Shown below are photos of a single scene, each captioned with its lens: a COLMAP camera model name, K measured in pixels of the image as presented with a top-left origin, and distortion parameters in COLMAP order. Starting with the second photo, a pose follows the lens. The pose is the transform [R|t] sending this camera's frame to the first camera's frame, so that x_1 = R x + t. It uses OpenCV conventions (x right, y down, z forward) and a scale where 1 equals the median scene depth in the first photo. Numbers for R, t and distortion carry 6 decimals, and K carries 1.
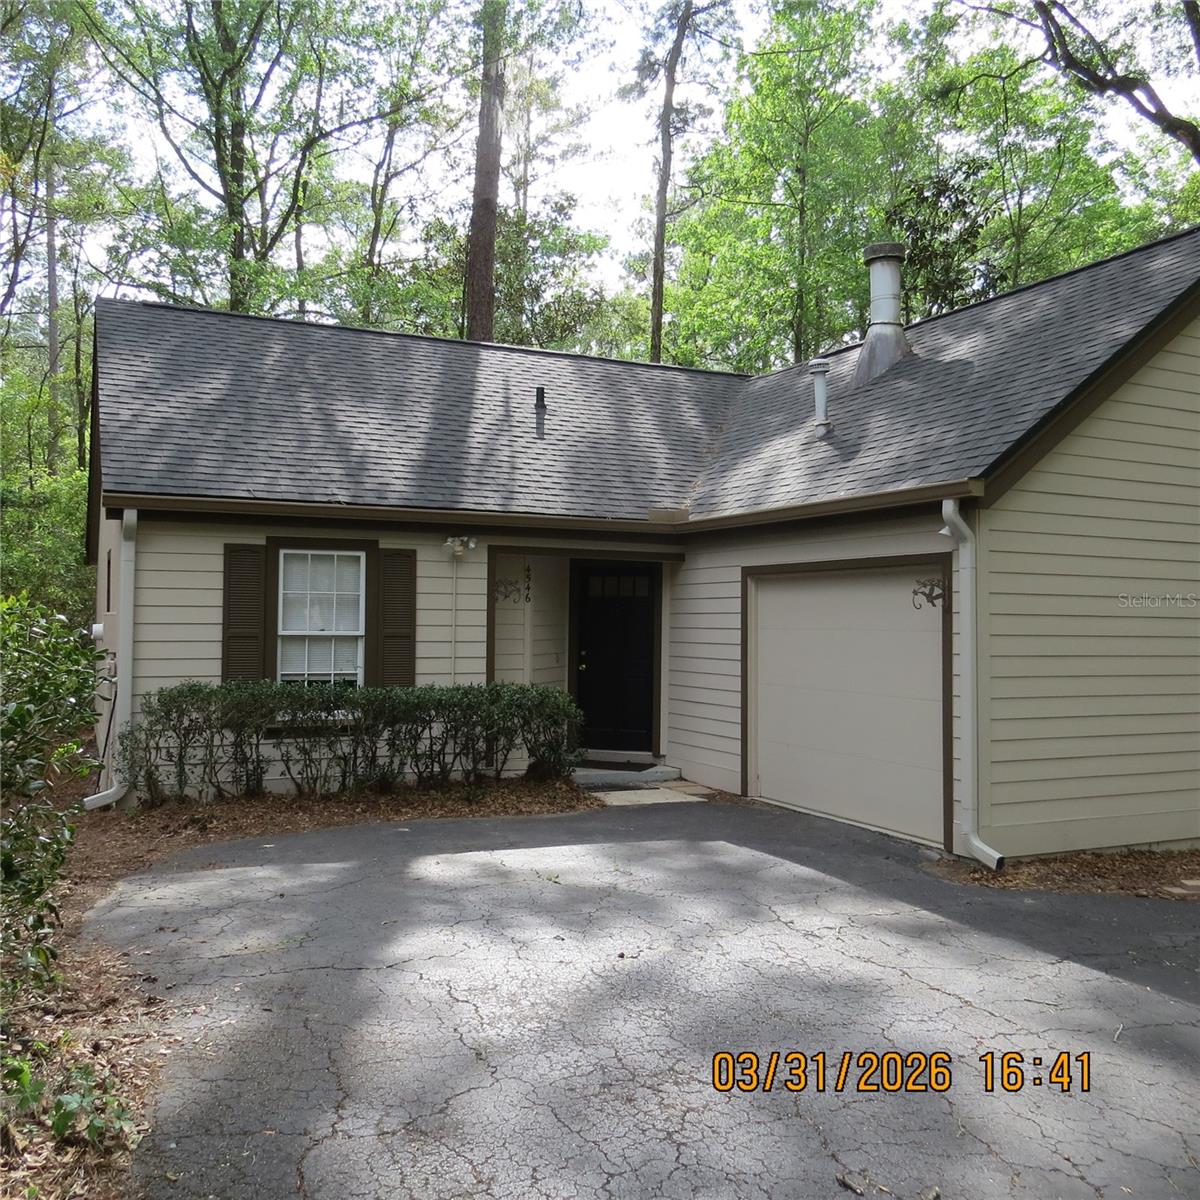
lens RADIAL K [[1149.4, 0, 601.1], [0, 1149.4, 606.3], [0, 0, 1]] dist [-0.023407, 0.000000]
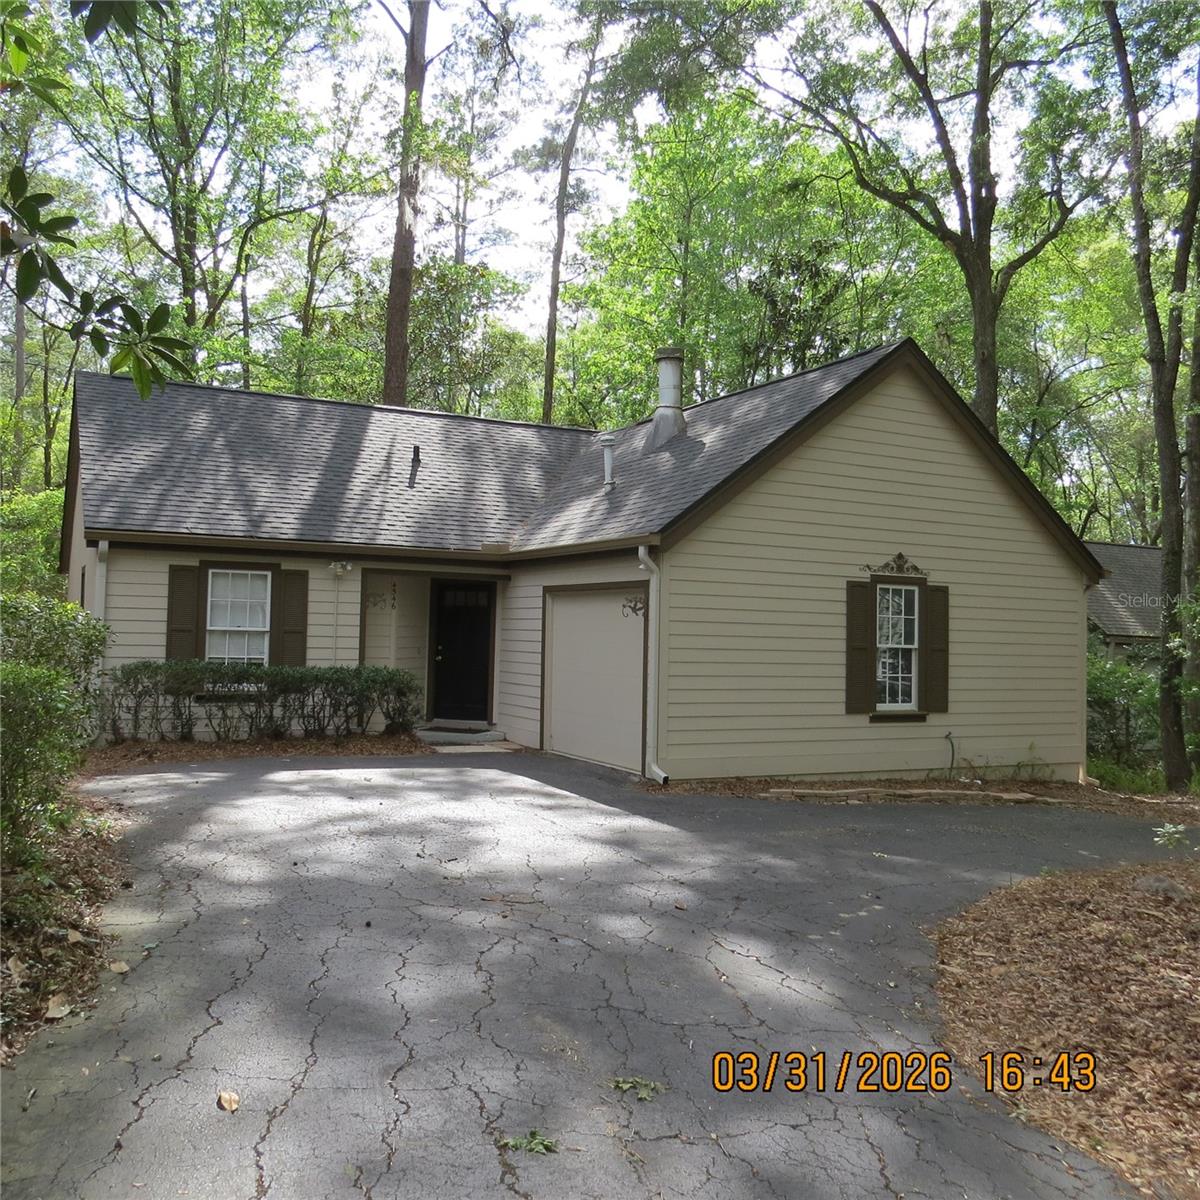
lens RADIAL K [[1149.4, 0, 599.6], [0, 1149.4, 600.6], [0, 0, 1]] dist [-0.023407, 0.000000]
pose [[0.999291, 0.014016, 0.034944, 0.143656], [-0.013571, 0.999824, -0.012948, 0.000760], [-0.035120, 0.012465, 0.999305, -0.404721]]
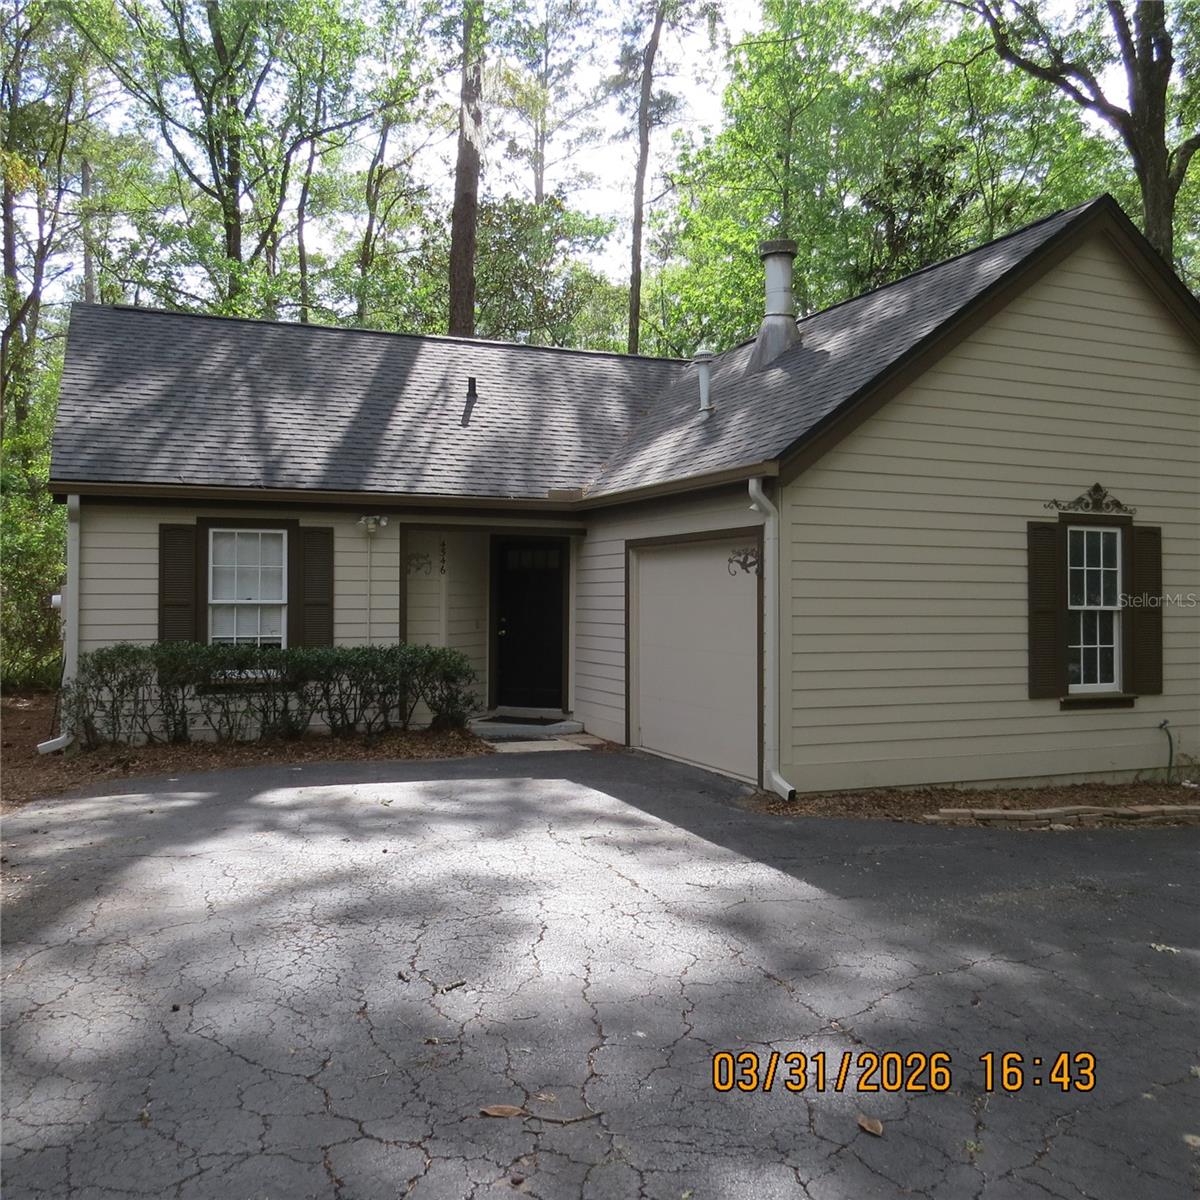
lens RADIAL K [[1149.4, 0, 604.0], [0, 1149.4, 598.7], [0, 0, 1]] dist [-0.023407, 0.000000]
pose [[0.998959, -0.006465, -0.045149, 0.152789], [0.007094, 0.999880, 0.013783, 0.006928], [0.045054, -0.014089, 0.998885, -0.113064]]
